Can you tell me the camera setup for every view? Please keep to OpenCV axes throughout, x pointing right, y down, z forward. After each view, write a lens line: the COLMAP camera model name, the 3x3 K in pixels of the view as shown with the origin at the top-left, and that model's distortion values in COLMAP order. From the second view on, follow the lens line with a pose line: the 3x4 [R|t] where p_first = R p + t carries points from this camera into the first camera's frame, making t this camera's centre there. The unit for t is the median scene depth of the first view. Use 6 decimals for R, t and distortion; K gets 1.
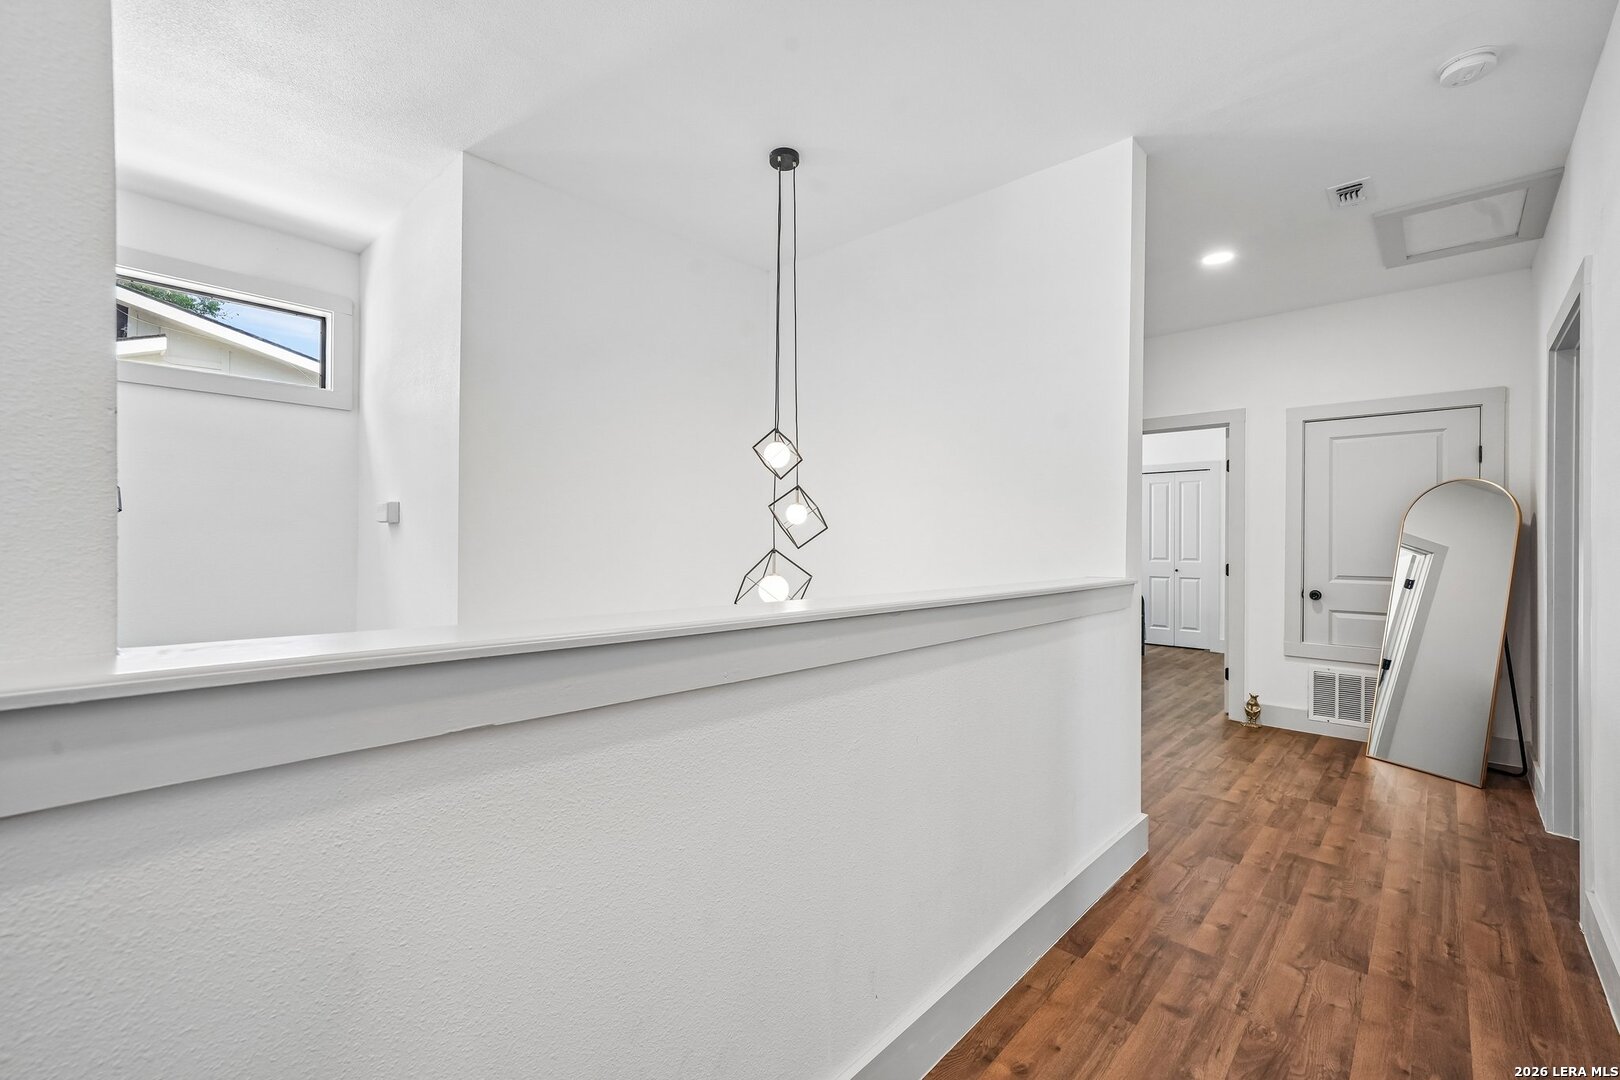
lens RADIAL K [[678.4, 0, 798.9], [0, 678.4, 539.1], [0, 0, 1]] dist [0.002671, -0.000666]
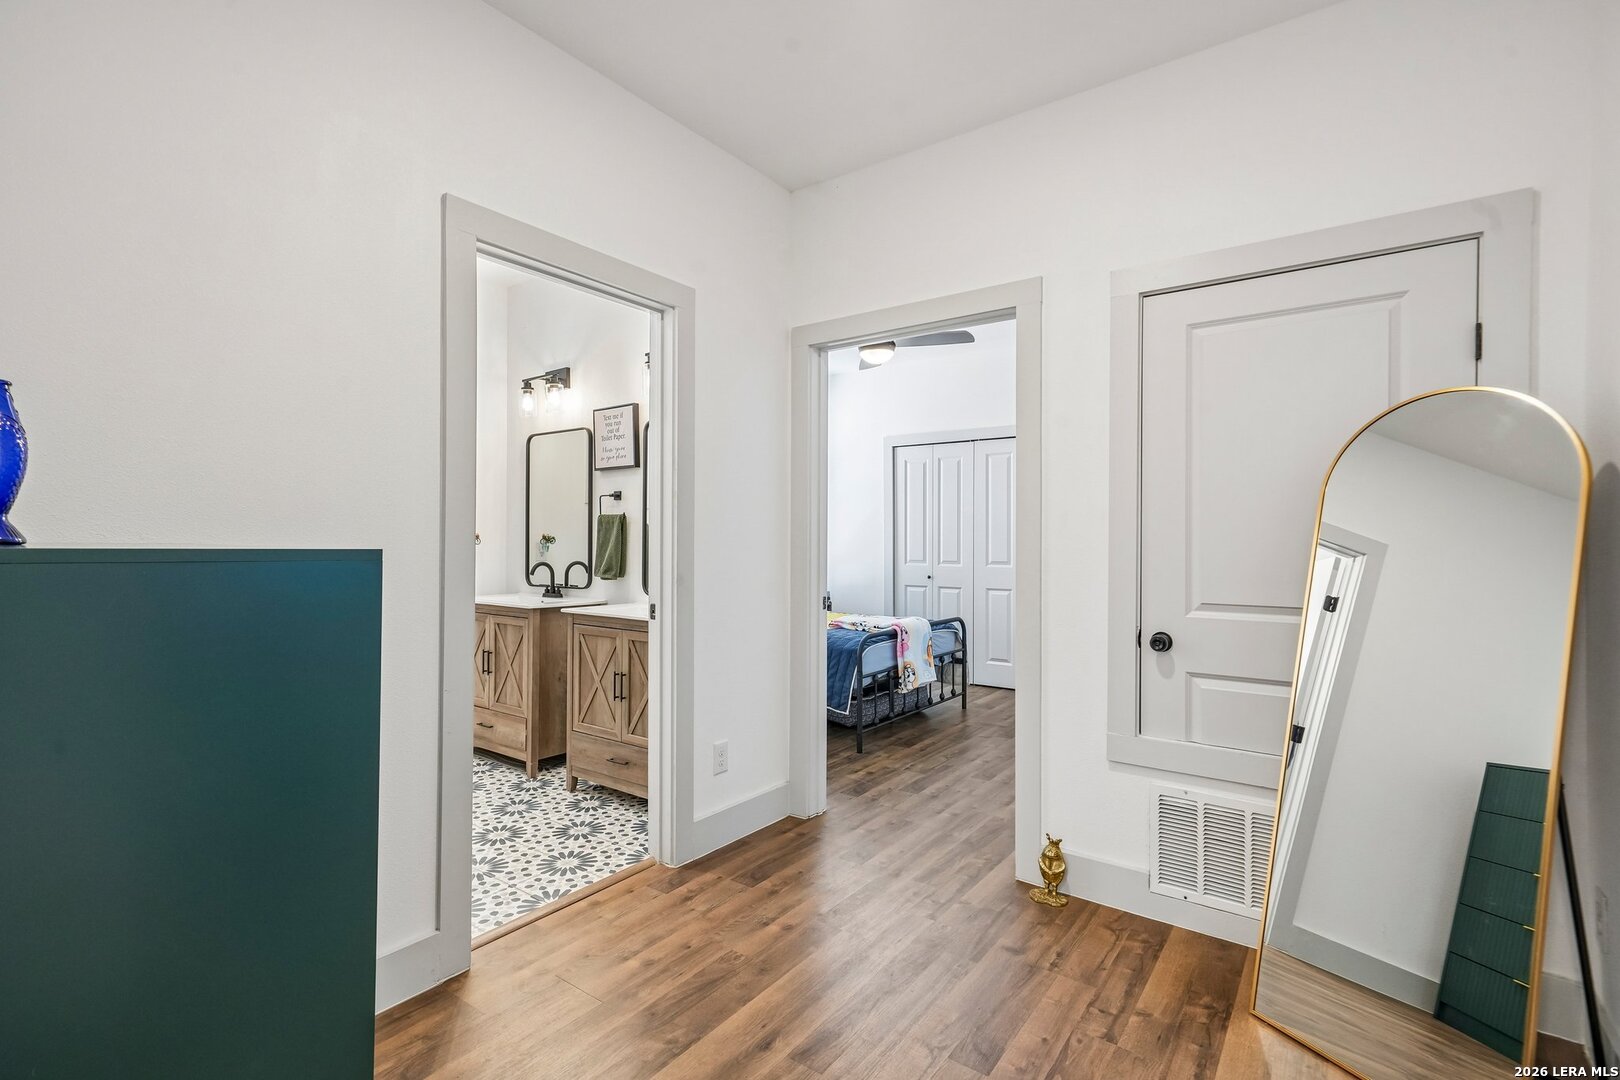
lens RADIAL K [[729.5, 0, 816.6], [0, 729.5, 538.8], [0, 0, 1]] dist [0.010075, 0.001706]
pose [[0.992319, -0.002278, 0.123686, 0.440111], [0.001988, 0.999995, 0.002463, 0.004718], [-0.123691, -0.002198, 0.992318, 0.495472]]
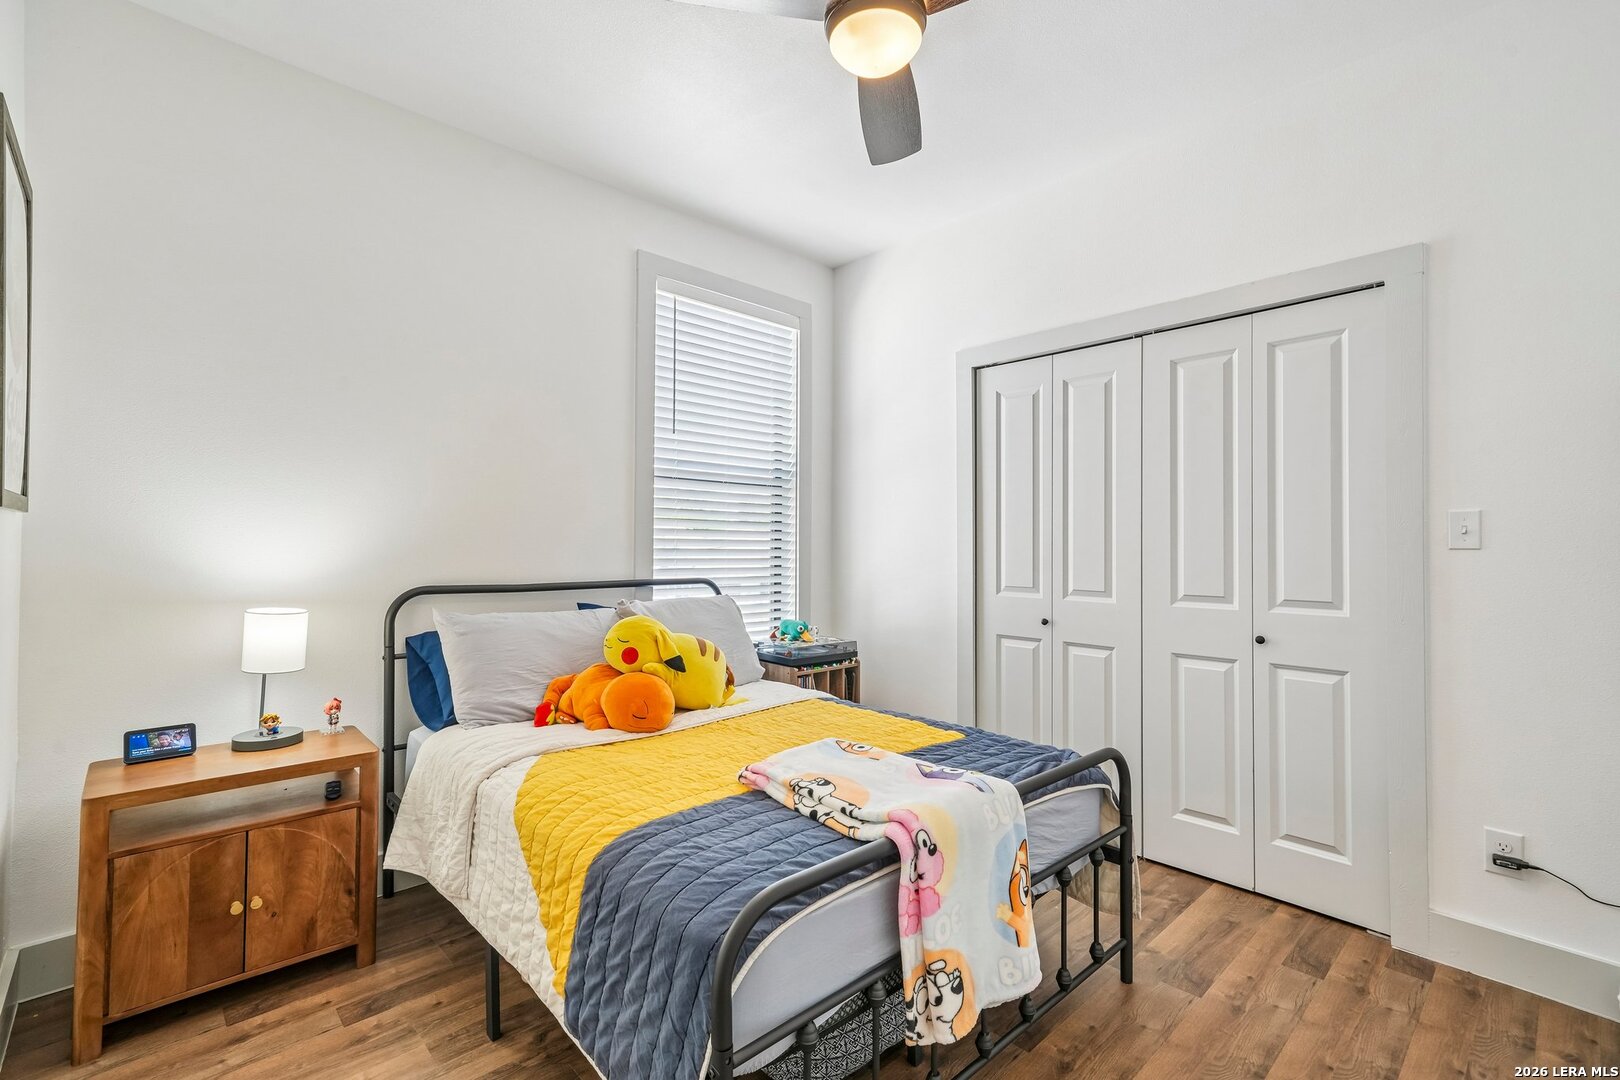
lens RADIAL K [[729.5, 0, 812.8], [0, 729.5, 536.5], [0, 0, 1]] dist [0.010075, 0.001706]
pose [[0.997965, -0.000632, -0.063759, 0.534322], [0.000080, 0.999962, -0.008668, 0.005570], [0.063762, 0.008645, 0.997928, 0.787099]]
